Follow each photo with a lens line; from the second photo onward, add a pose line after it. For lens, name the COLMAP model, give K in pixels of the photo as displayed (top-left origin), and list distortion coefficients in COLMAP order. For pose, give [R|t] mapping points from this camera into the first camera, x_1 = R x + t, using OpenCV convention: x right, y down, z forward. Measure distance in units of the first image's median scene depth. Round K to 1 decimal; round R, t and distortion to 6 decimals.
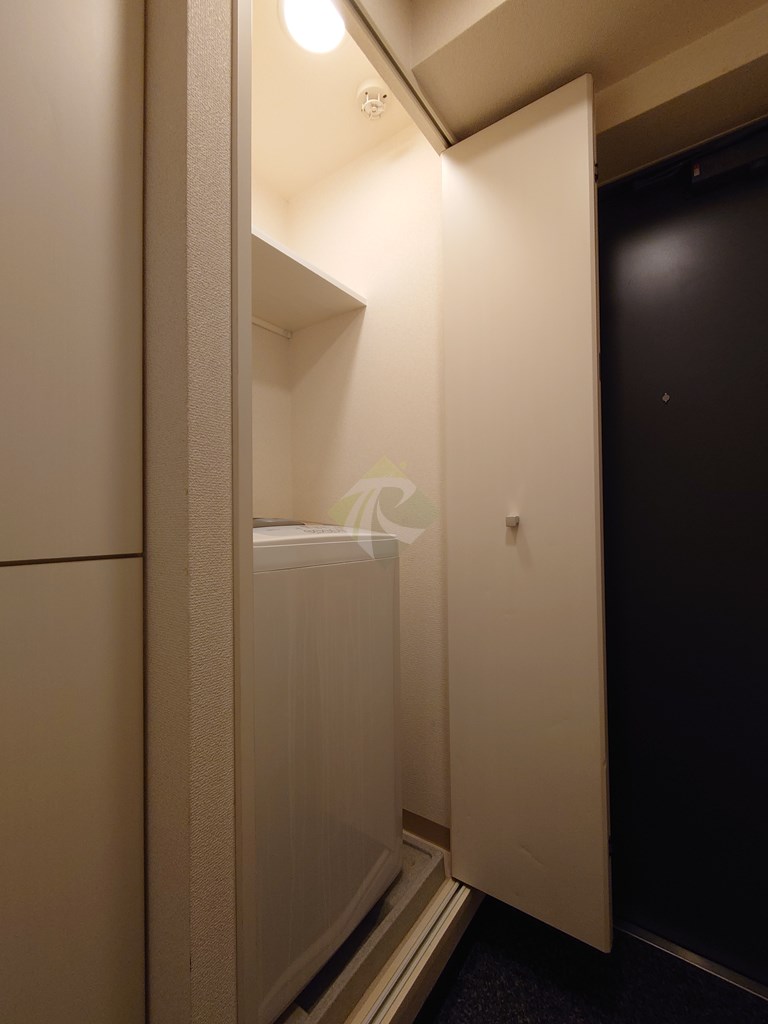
lens RADIAL K [[435.4, 0, 384.0], [0, 435.4, 512.0], [0, 0, 1]] dist [-0.002510, -0.000842]
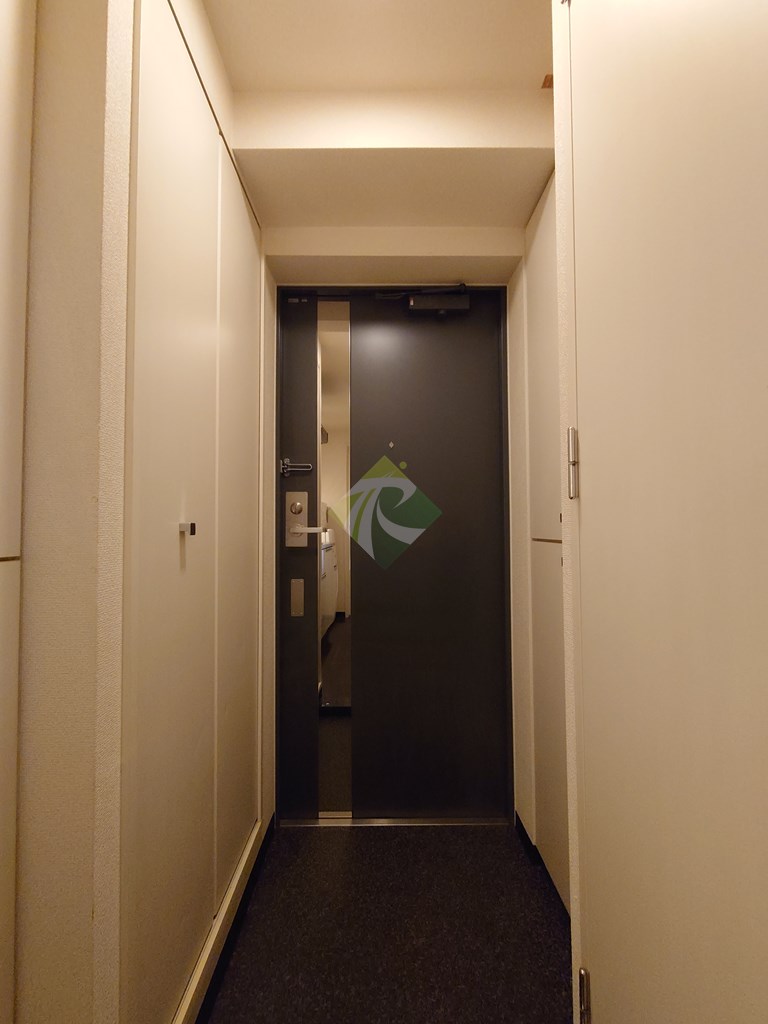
lens RADIAL K [[435.4, 0, 384.0], [0, 435.4, 512.0], [0, 0, 1]] dist [-0.002510, -0.000842]
pose [[0.803883, 0.028051, 0.594125, -0.509734], [-0.017447, 0.999570, -0.023588, -0.000438], [-0.594531, 0.008597, 0.804027, -0.357512]]
